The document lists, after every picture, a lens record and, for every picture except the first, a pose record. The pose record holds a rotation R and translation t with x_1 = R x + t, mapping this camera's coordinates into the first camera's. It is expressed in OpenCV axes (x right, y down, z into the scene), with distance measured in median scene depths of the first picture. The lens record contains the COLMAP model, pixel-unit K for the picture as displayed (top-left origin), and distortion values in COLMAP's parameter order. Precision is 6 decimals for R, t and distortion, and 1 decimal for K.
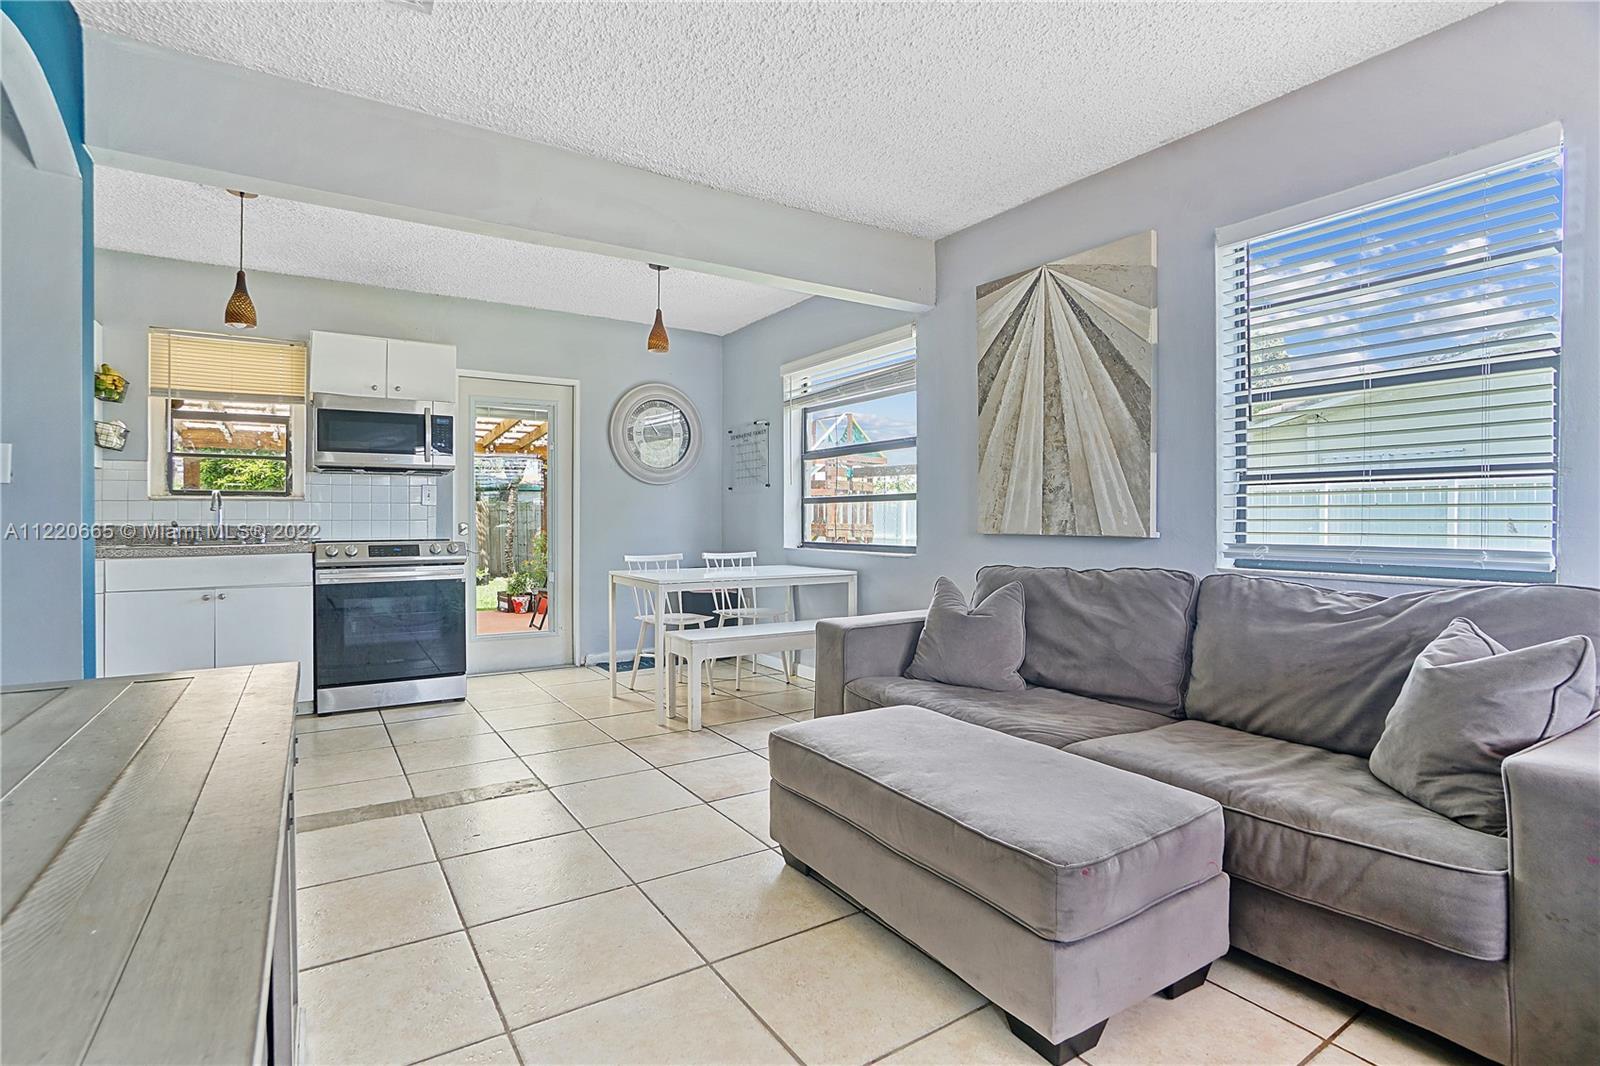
lens RADIAL K [[773.8, 0, 800.0], [0, 773.8, 533.0], [0, 0, 1]] dist [-0.039074, 0.000139]
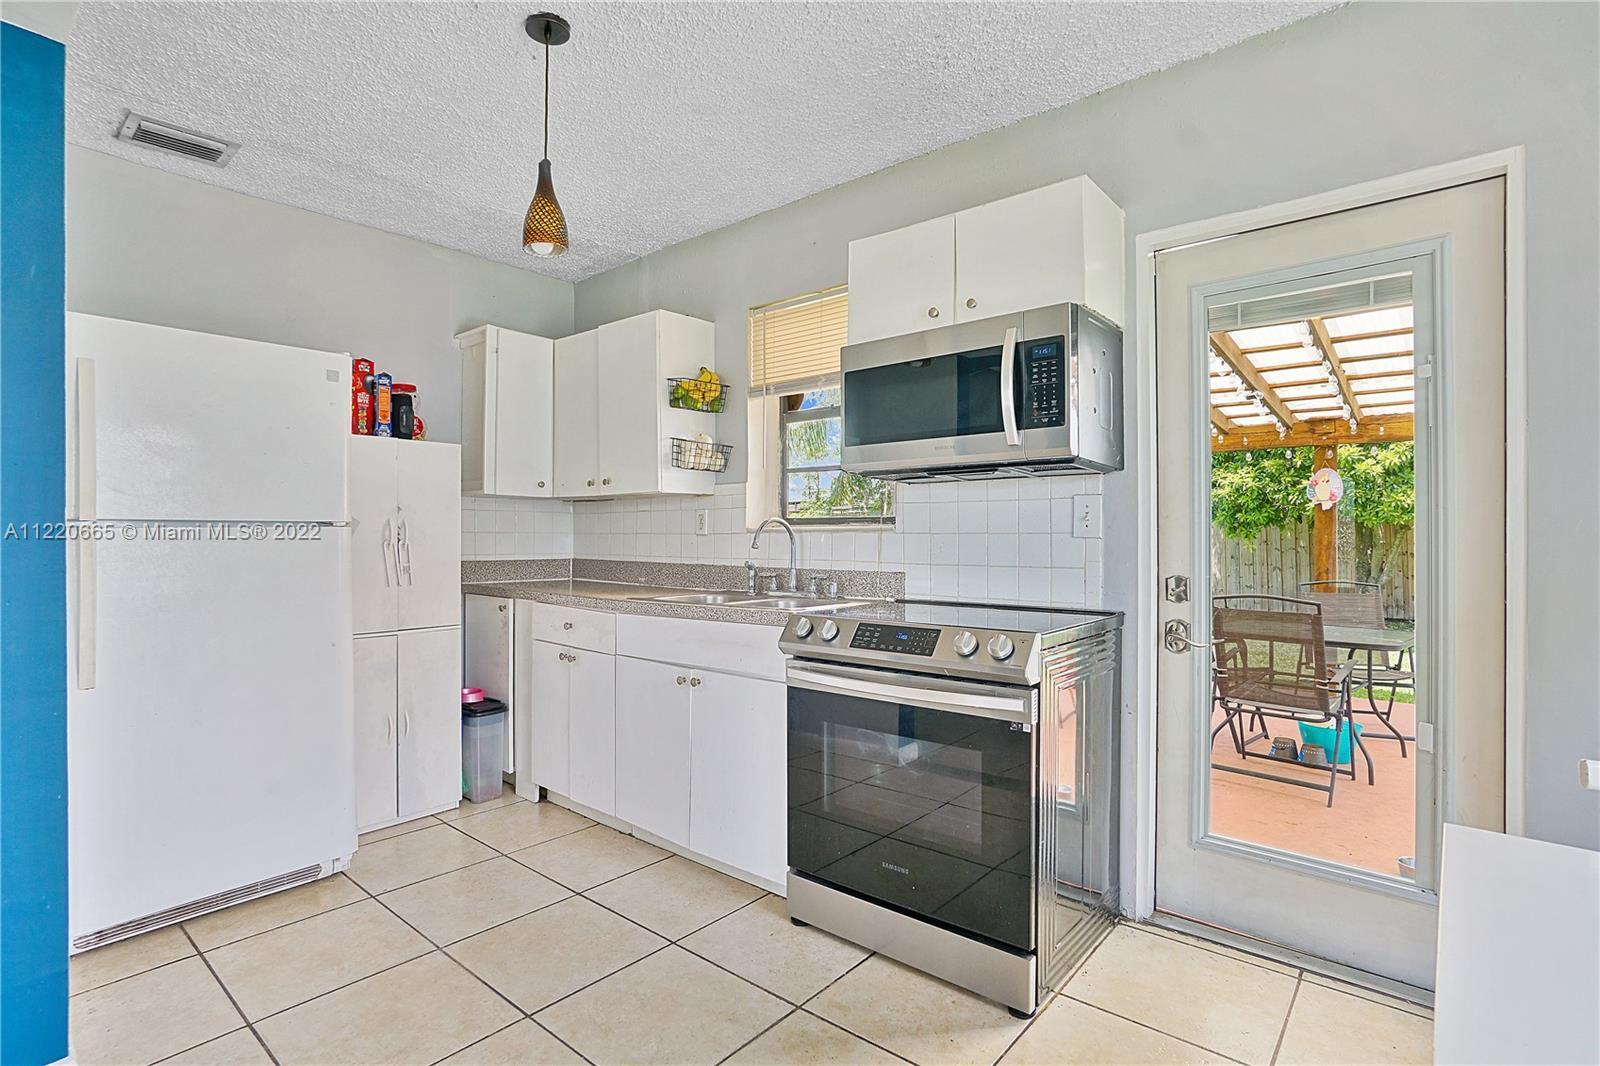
lens RADIAL K [[787.7, 0, 800.0], [0, 787.7, 533.0], [0, 0, 1]] dist [-0.002381, -0.000372]
pose [[0.286327, 0.001798, -0.958130, -0.080400], [-0.017686, 0.999838, -0.003409, -0.042248], [0.957969, 0.017921, 0.286313, 0.846577]]
